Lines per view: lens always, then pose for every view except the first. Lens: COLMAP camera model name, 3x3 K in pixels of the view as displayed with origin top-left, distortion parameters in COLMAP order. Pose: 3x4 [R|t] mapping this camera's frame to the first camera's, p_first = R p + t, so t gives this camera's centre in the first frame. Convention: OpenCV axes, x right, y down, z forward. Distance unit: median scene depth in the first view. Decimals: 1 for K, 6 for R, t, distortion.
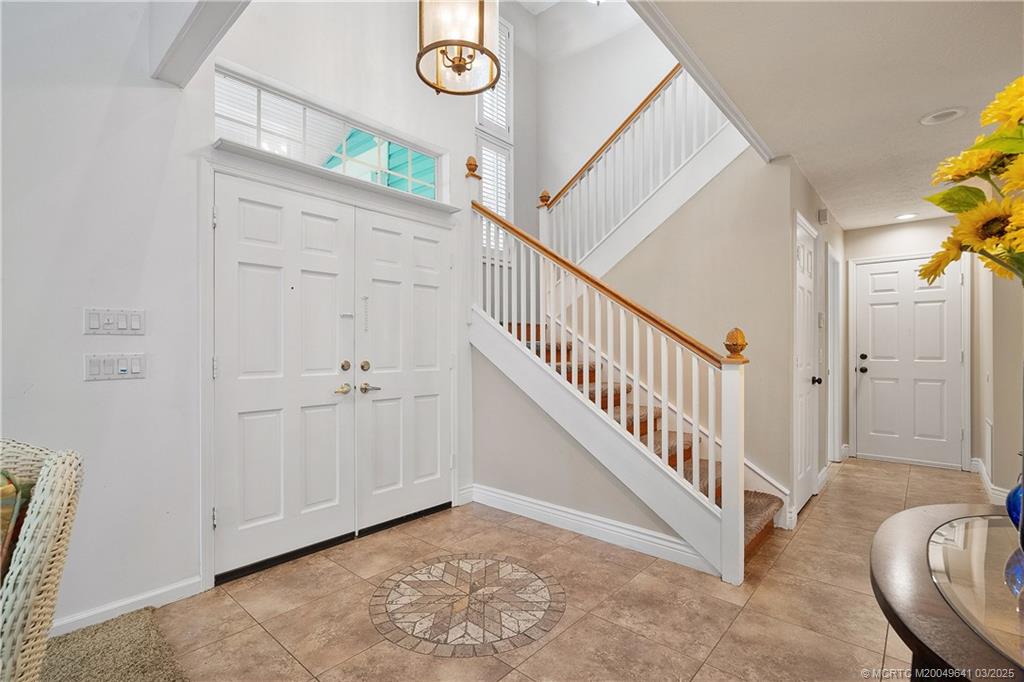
lens RADIAL K [[469.3, 0, 512.9], [0, 469.3, 344.1], [0, 0, 1]] dist [-0.005050, -0.000439]
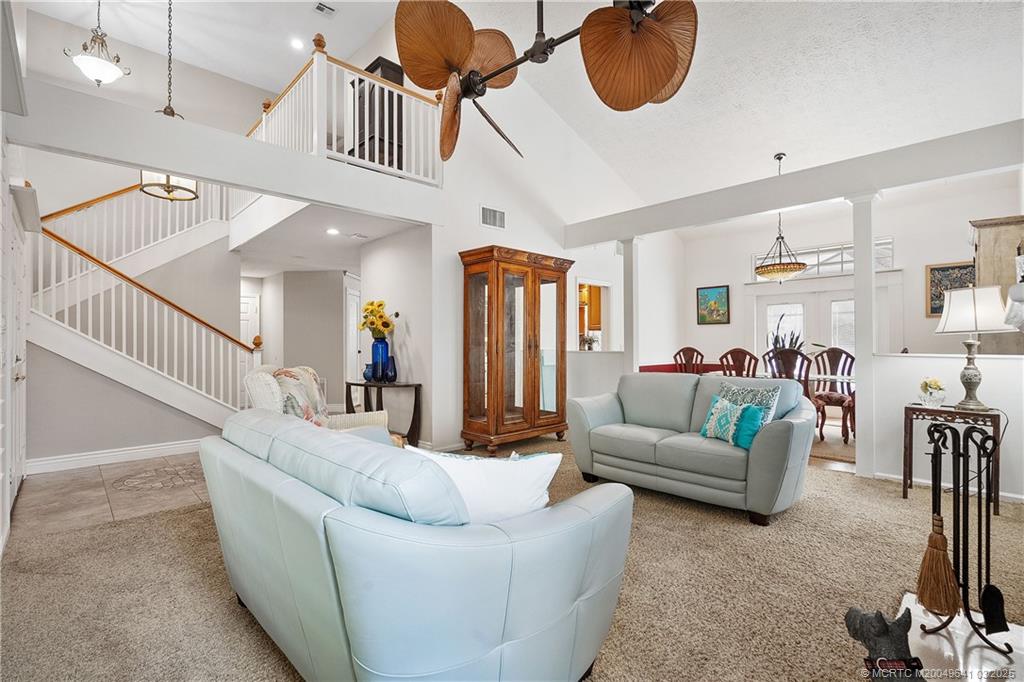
lens RADIAL K [[469.3, 0, 509.4], [0, 469.3, 343.0], [0, 0, 1]] dist [-0.005050, -0.000439]
pose [[0.075801, 0.004451, 0.997113, -1.843828], [-0.004429, 0.999982, -0.004127, 0.006280], [-0.997113, -0.004103, 0.075819, -0.459699]]
